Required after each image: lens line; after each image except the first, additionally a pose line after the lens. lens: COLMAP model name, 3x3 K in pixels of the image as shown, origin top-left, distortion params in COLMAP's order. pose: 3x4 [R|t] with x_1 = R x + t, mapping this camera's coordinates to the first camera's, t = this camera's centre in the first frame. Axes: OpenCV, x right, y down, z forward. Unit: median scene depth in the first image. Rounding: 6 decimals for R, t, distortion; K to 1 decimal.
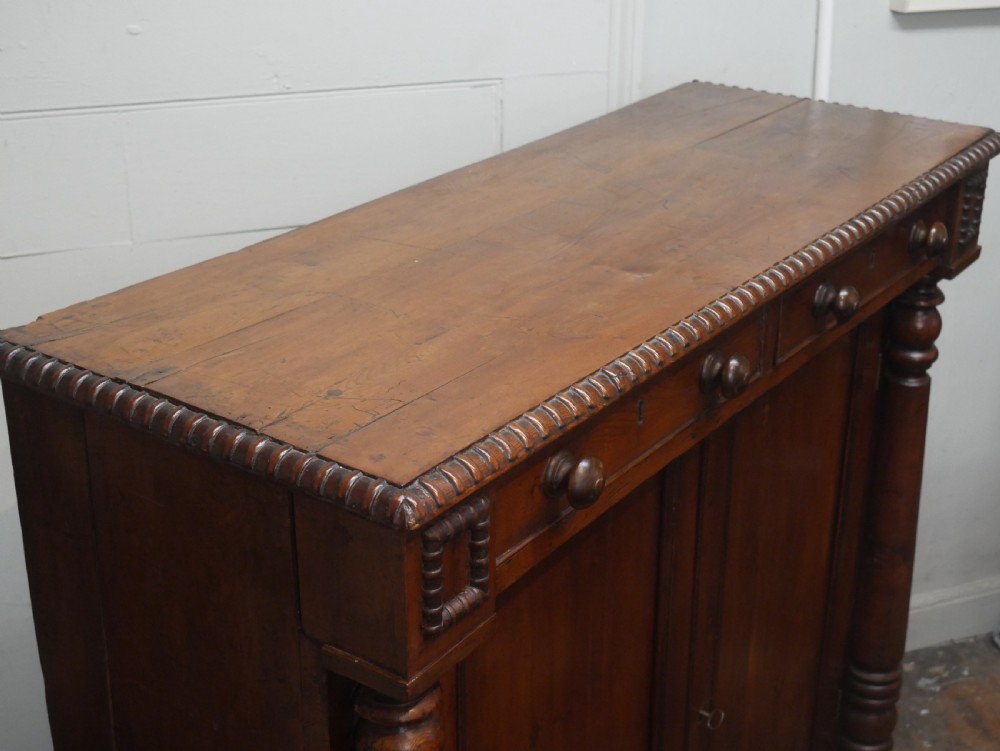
lens RADIAL K [[1454.5, 0, 500.0], [0, 1454.5, 375.5], [0, 0, 1]] dist [0.022220, -0.044391]
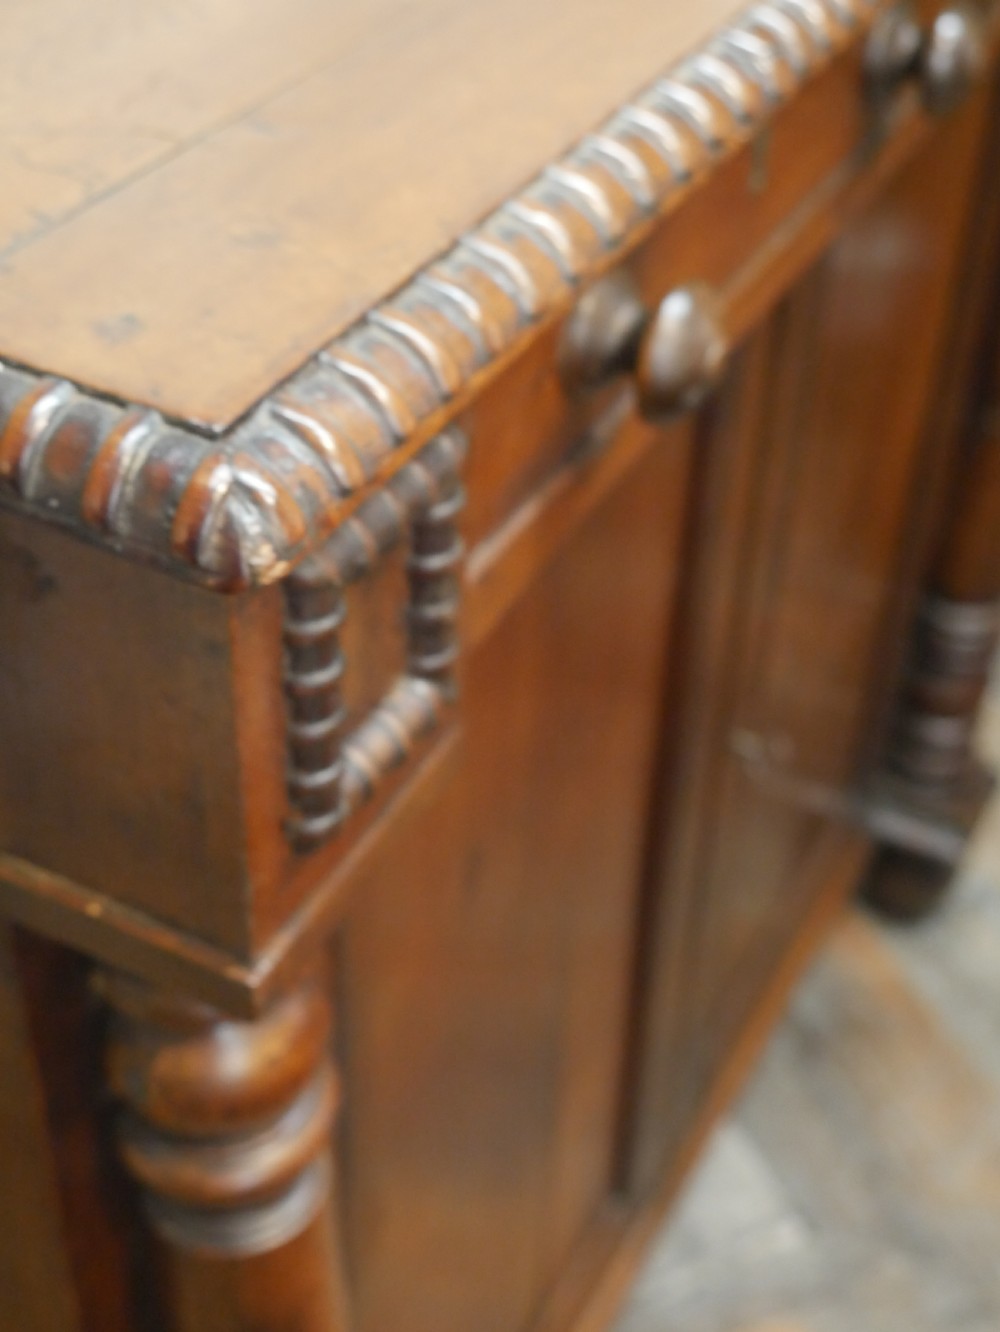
lens RADIAL K [[1937.4, 0, 500.0], [0, 1937.4, 666.0], [0, 0, 1]] dist [0.022220, -0.044391]
pose [[0.990138, -0.057046, 0.127957, -0.061351], [0.019550, 0.960669, 0.277007, 0.013665], [-0.138726, -0.271774, 0.952310, 0.585783]]
